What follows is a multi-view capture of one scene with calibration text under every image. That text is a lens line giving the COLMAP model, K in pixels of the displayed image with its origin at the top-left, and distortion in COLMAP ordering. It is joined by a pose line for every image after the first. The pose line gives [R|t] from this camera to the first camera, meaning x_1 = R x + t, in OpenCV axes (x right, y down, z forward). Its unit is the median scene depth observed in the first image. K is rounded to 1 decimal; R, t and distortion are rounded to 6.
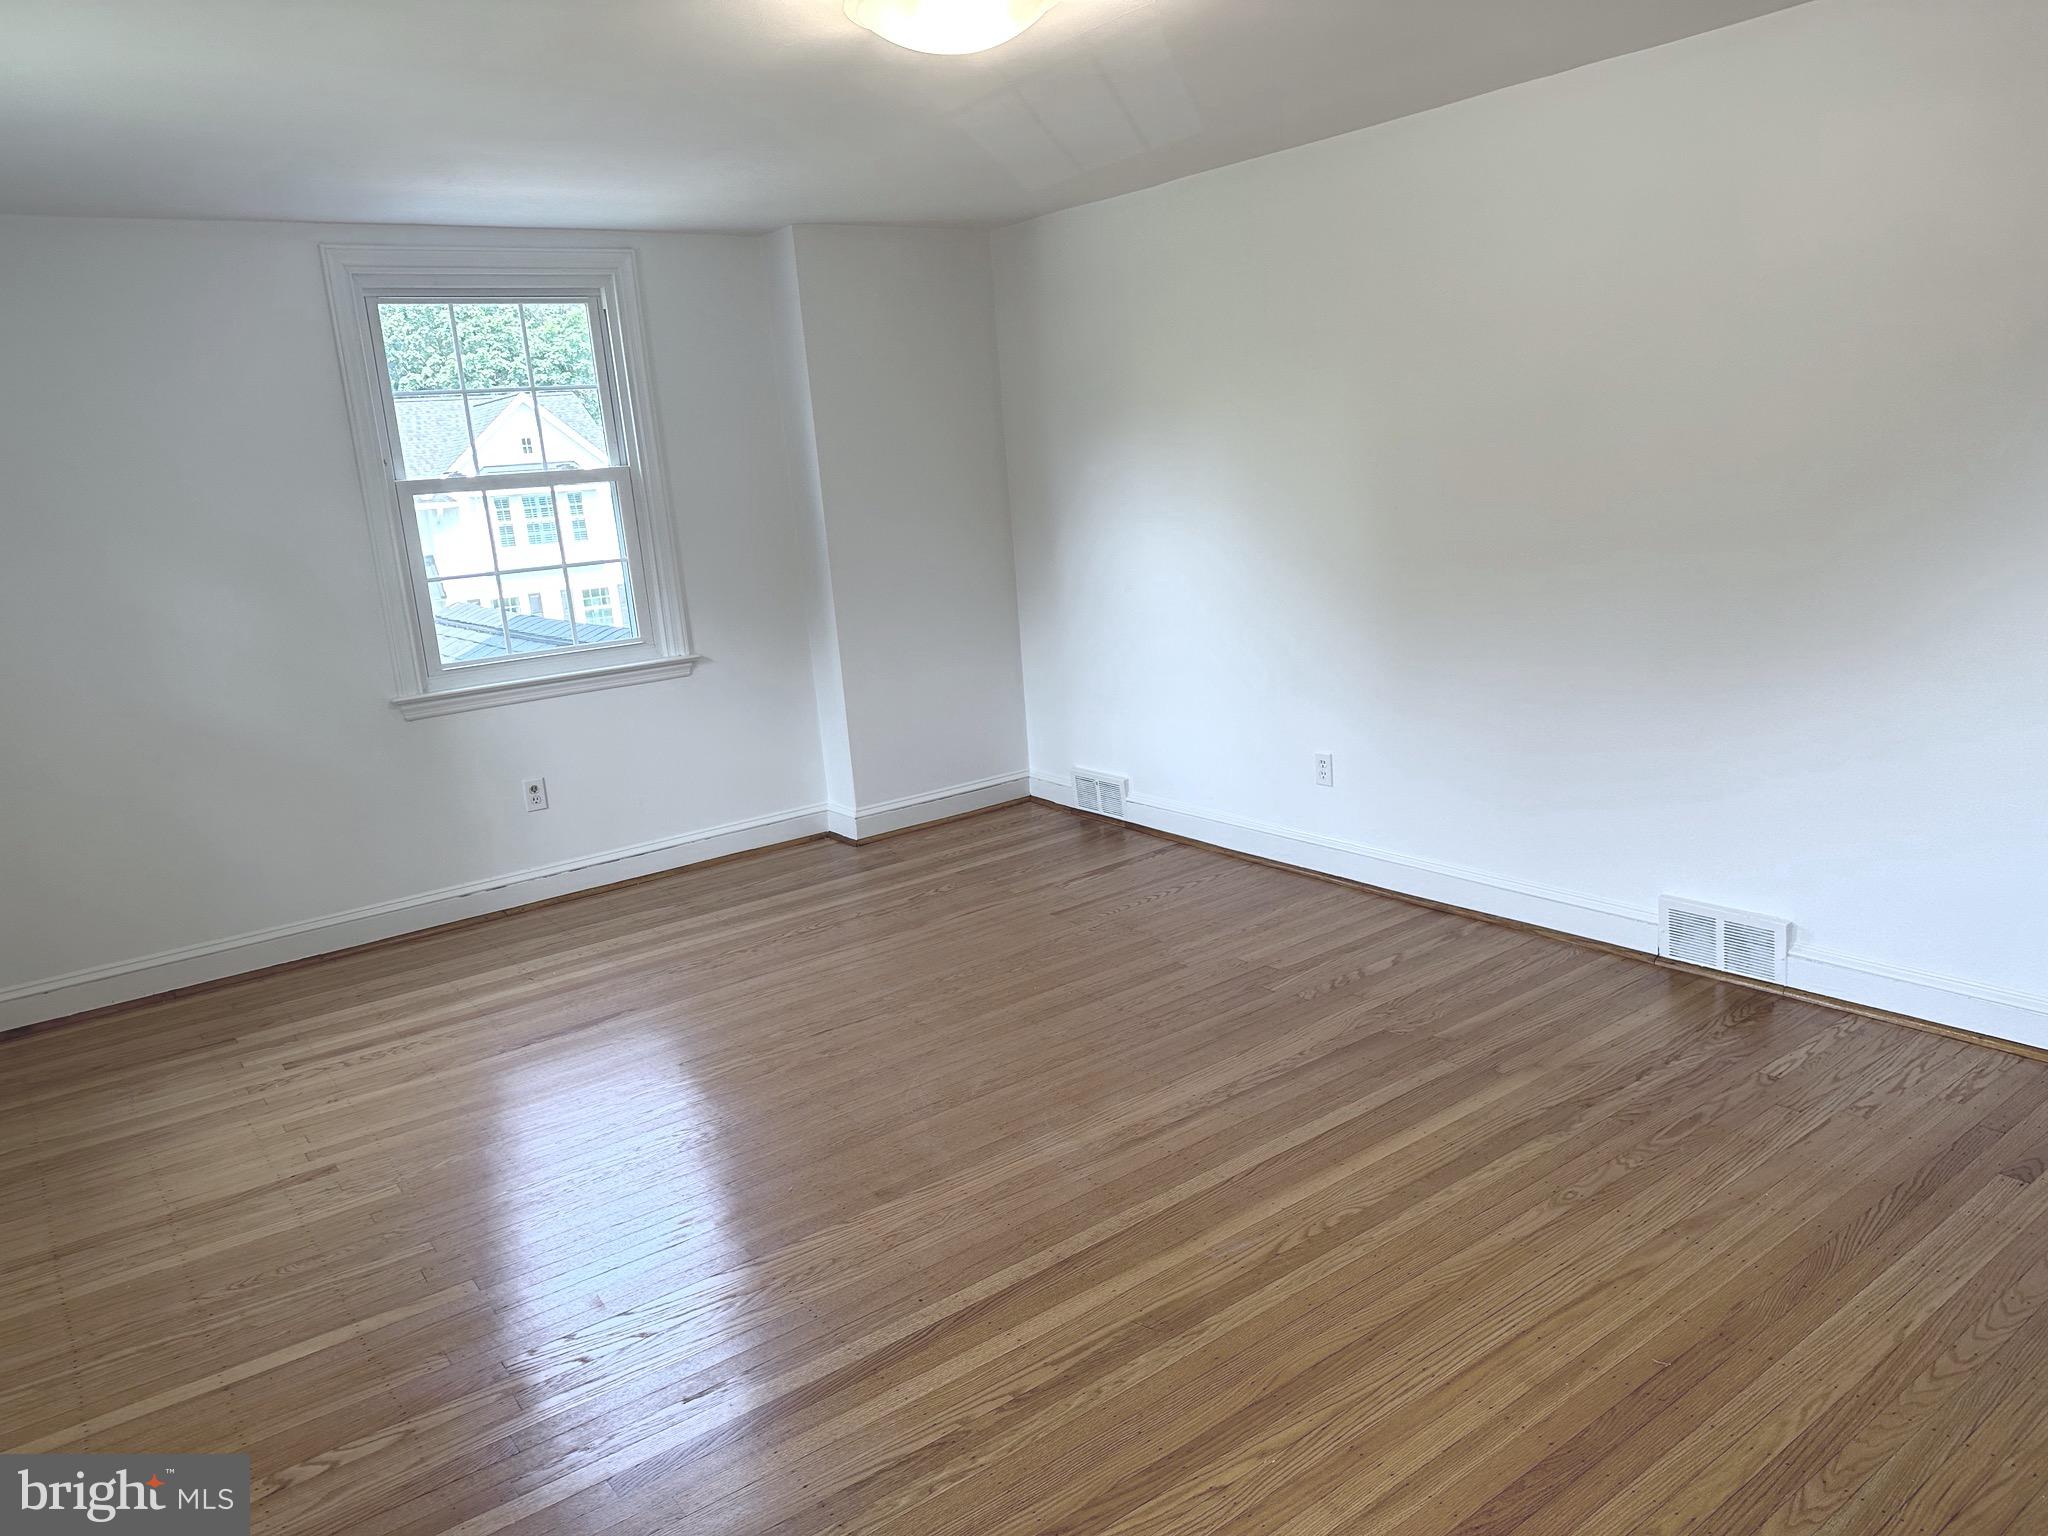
lens RADIAL K [[1421.2, 0, 1031.0], [0, 1421.2, 763.4], [0, 0, 1]] dist [0.125340, -0.170369]
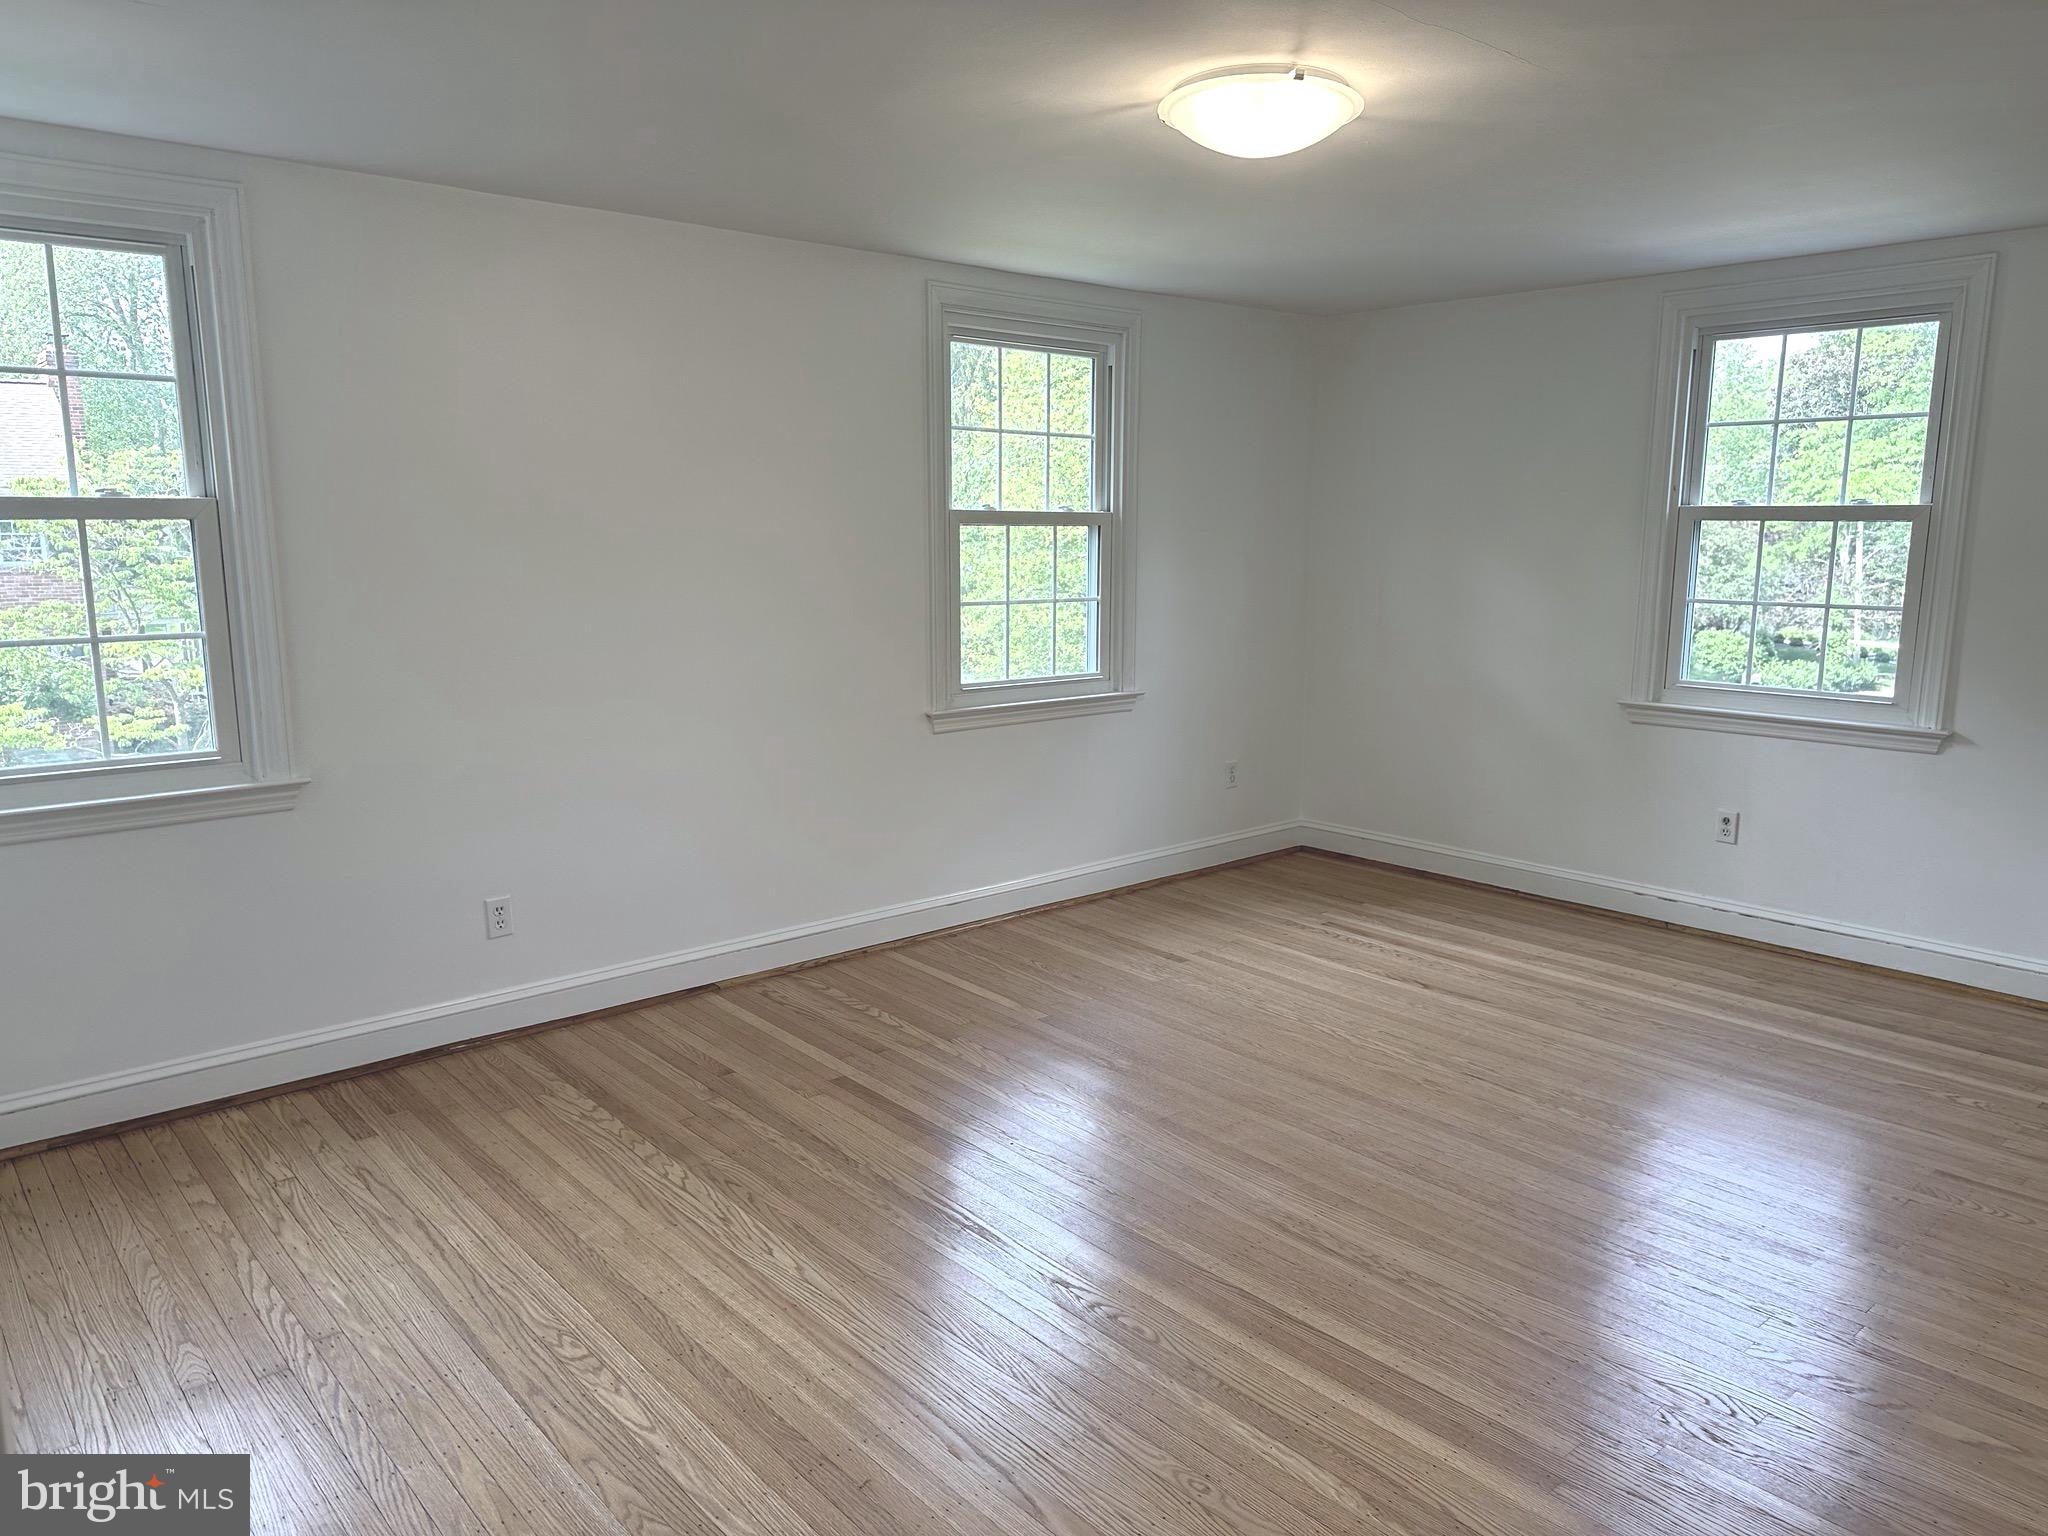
lens RADIAL K [[1421.2, 0, 1031.0], [0, 1421.2, 763.4], [0, 0, 1]] dist [0.125340, -0.170369]
pose [[0.074363, 0.239021, -0.968163, 0.615288], [-0.218597, 0.951146, 0.218030, -0.141658], [0.972978, 0.195424, 0.122979, 0.425226]]
